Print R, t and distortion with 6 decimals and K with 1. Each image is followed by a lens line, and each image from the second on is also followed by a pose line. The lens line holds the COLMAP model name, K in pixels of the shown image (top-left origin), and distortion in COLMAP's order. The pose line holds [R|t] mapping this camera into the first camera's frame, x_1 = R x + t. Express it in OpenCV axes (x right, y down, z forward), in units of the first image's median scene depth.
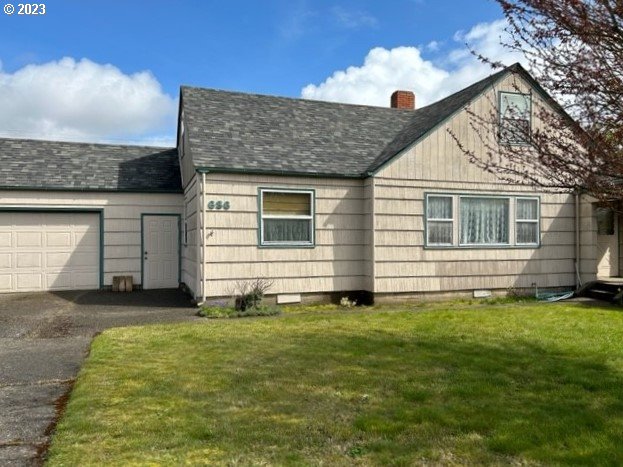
lens RADIAL K [[480.0, 0, 315.3], [0, 480.0, 236.4], [0, 0, 1]] dist [0.059311, -0.060446]
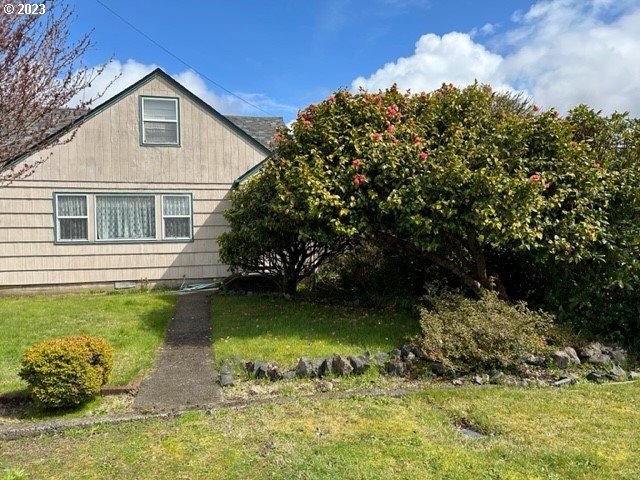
lens RADIAL K [[488.8, 0, 321.4], [0, 488.8, 243.3], [0, 0, 1]] dist [0.087024, -0.090723]
pose [[0.995738, -0.014308, -0.091110, 0.917441], [0.016111, 0.999688, 0.019083, 0.011827], [0.090809, -0.020469, 0.995658, -0.059262]]
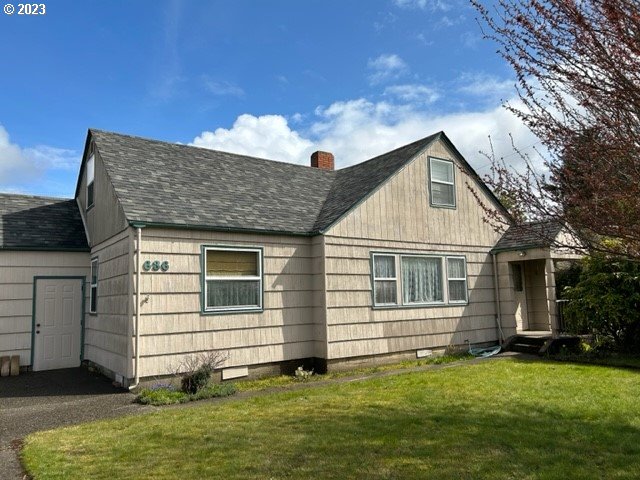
lens RADIAL K [[474.9, 0, 320.1], [0, 474.9, 244.8], [0, 0, 1]] dist [0.053527, -0.061575]
pose [[0.960812, 0.006675, 0.277121, -0.139852], [0.022878, 0.994390, -0.103271, -0.007097], [-0.276255, 0.105563, 0.955269, 0.101021]]
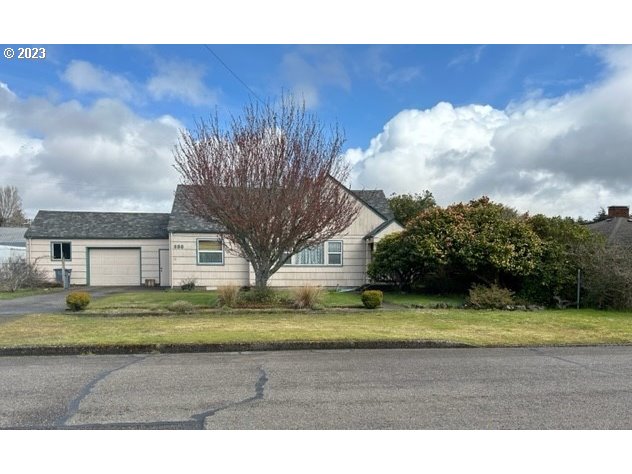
lens RADIAL K [[481.1, 0, 318.9], [0, 481.1, 288.3], [0, 0, 1]] dist [0.059712, -0.079066]
pose [[0.982388, 0.012758, -0.186415, 0.800114], [-0.003183, 0.998664, 0.051578, 0.011893], [0.186824, -0.050077, 0.981116, -1.035361]]
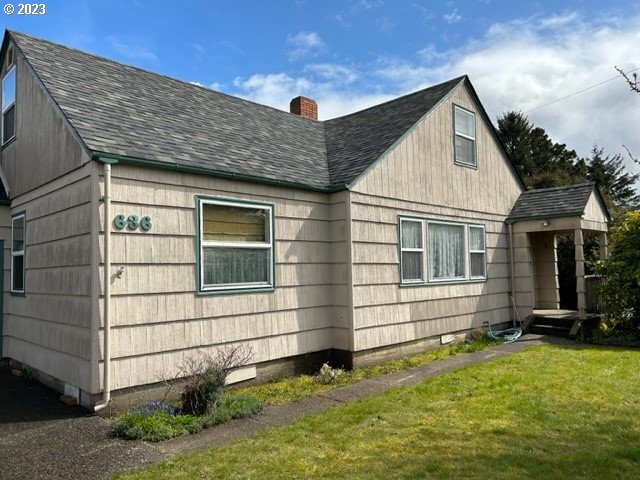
lens RADIAL K [[474.9, 0, 320.1], [0, 474.9, 244.8], [0, 0, 1]] dist [0.053527, -0.061575]
pose [[0.900126, 0.005965, 0.435588, -0.220942], [0.016449, 0.998728, -0.047667, -0.007937], [-0.435318, 0.050072, 0.898883, 0.360975]]
